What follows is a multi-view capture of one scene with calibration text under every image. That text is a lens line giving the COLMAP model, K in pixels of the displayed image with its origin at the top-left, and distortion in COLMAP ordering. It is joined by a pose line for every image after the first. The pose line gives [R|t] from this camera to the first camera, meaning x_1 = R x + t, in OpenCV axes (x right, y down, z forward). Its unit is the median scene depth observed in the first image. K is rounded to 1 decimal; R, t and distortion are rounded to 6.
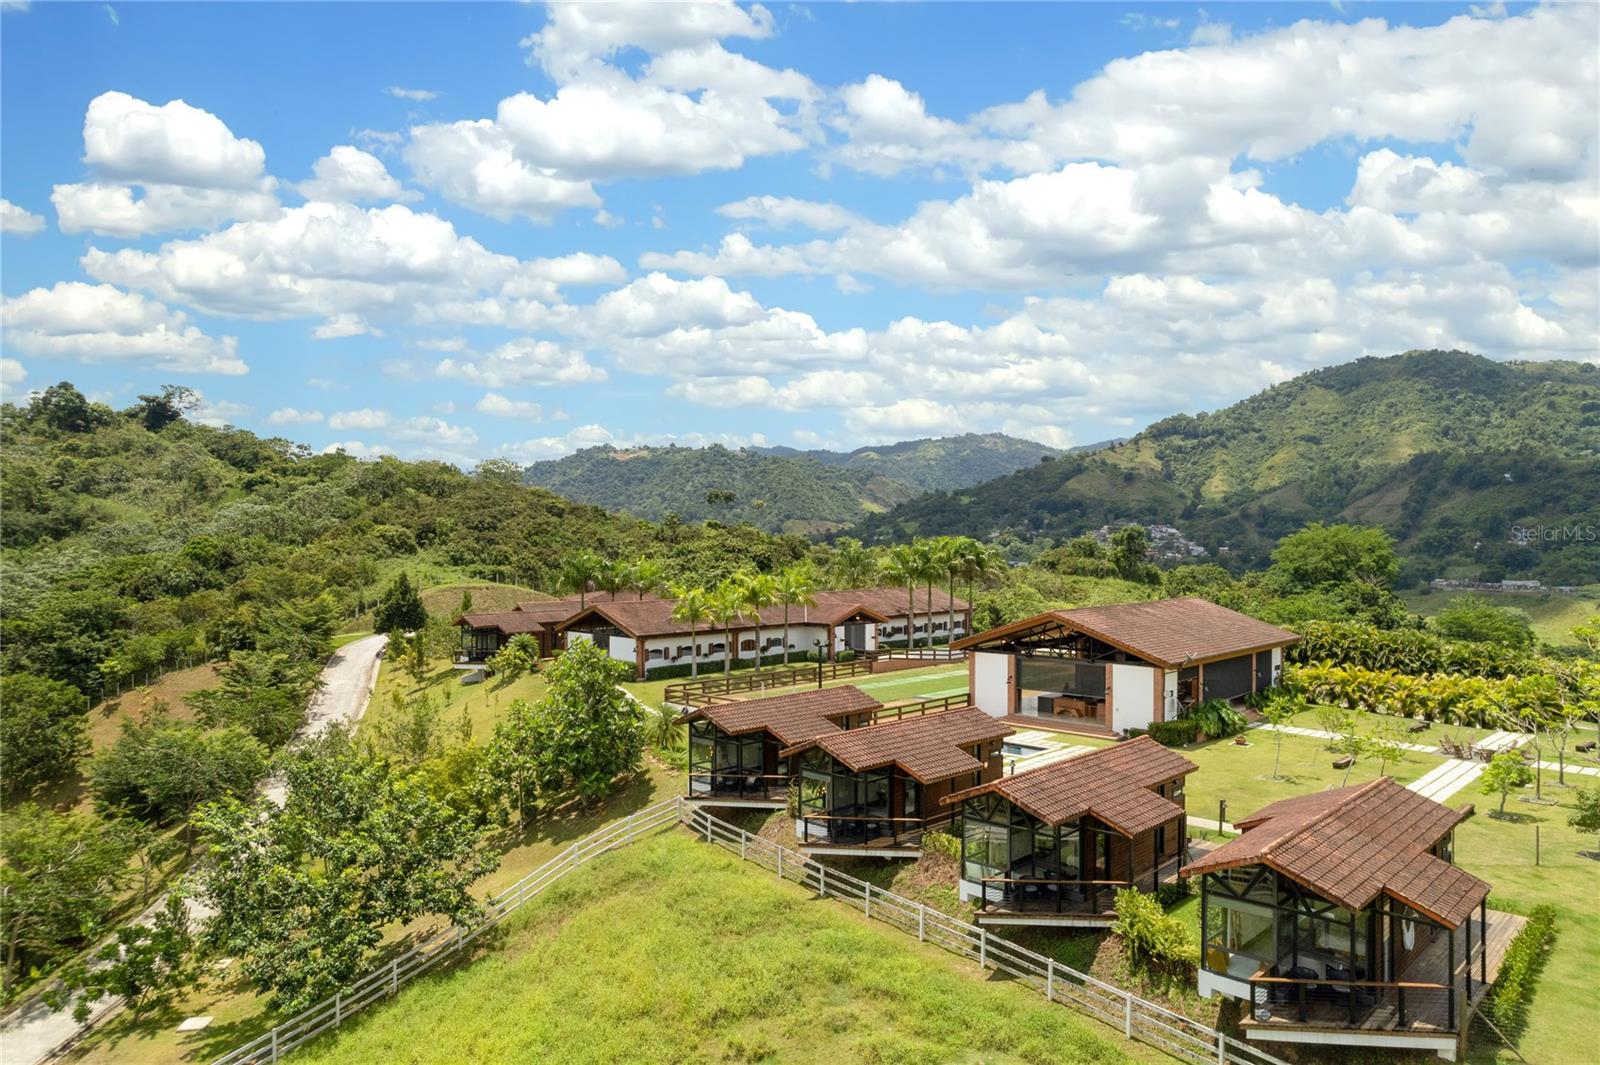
lens RADIAL K [[1018.1, 0, 802.7], [0, 1018.1, 544.3], [0, 0, 1]] dist [-0.077670, 0.067271]
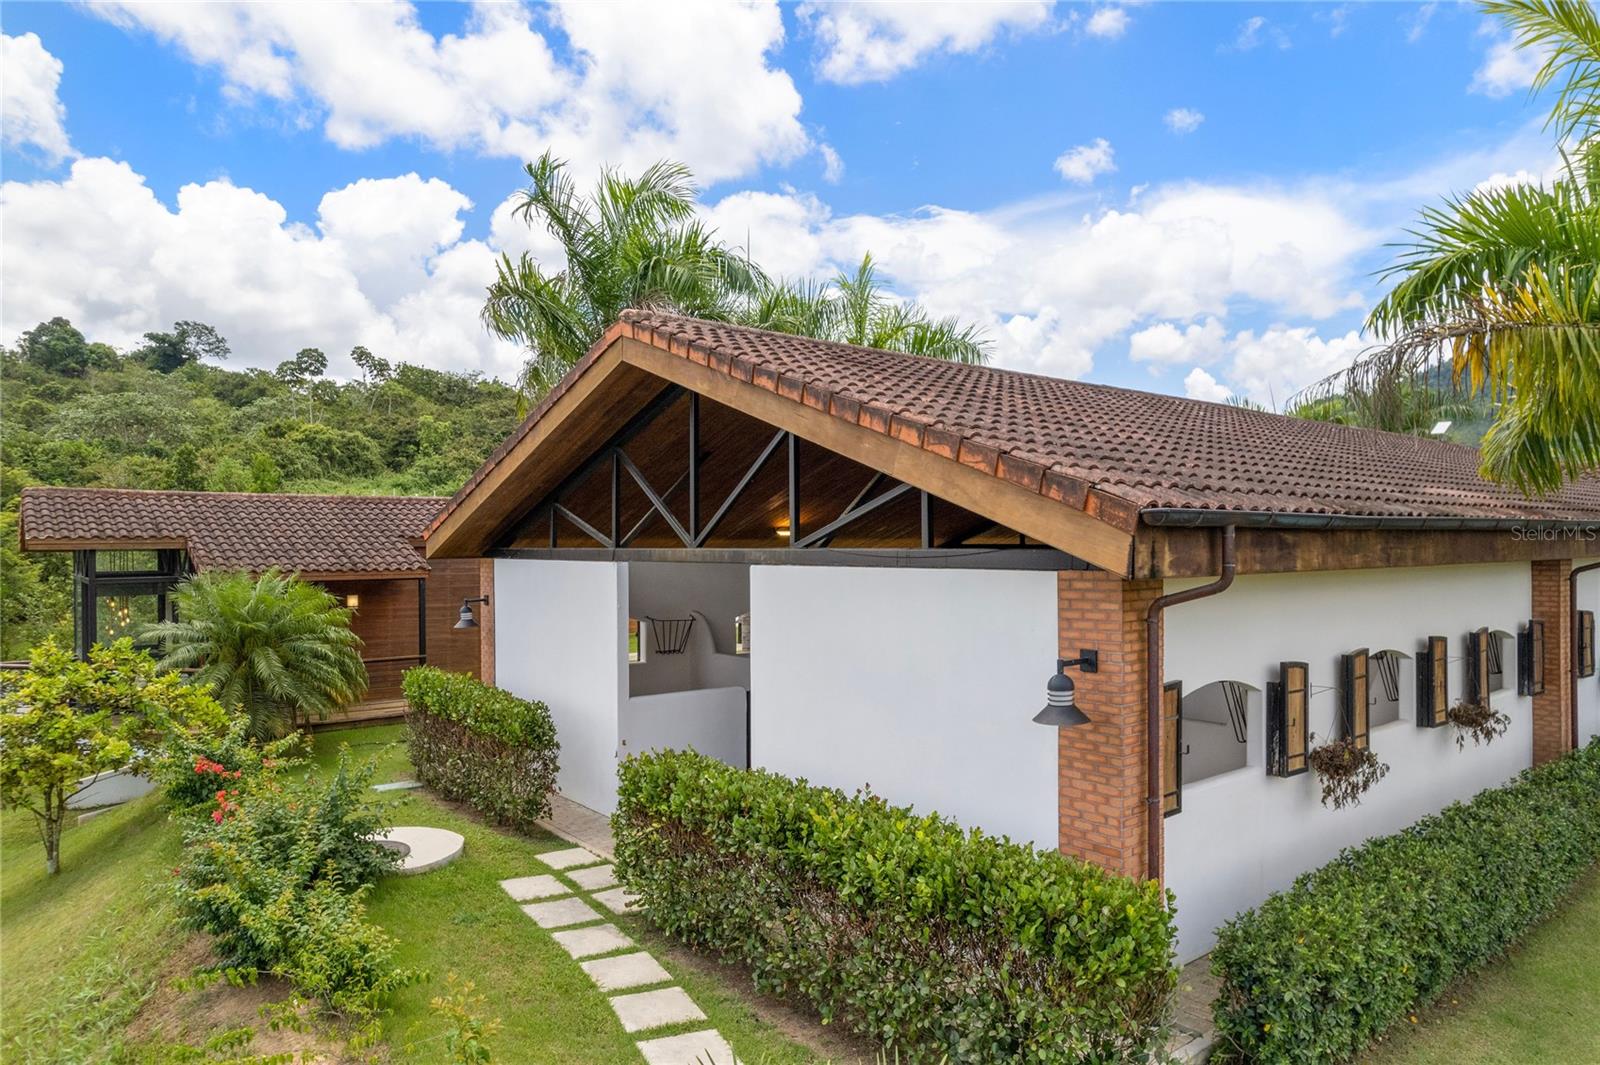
lens RADIAL K [[1018.1, 0, 802.7], [0, 1018.1, 544.3], [0, 0, 1]] dist [-0.077670, 0.067271]
pose [[0.994462, -0.001246, -0.105092, -0.160429], [0.001019, 0.999997, -0.002205, 0.083299], [0.105094, 0.002086, 0.994460, 0.826359]]
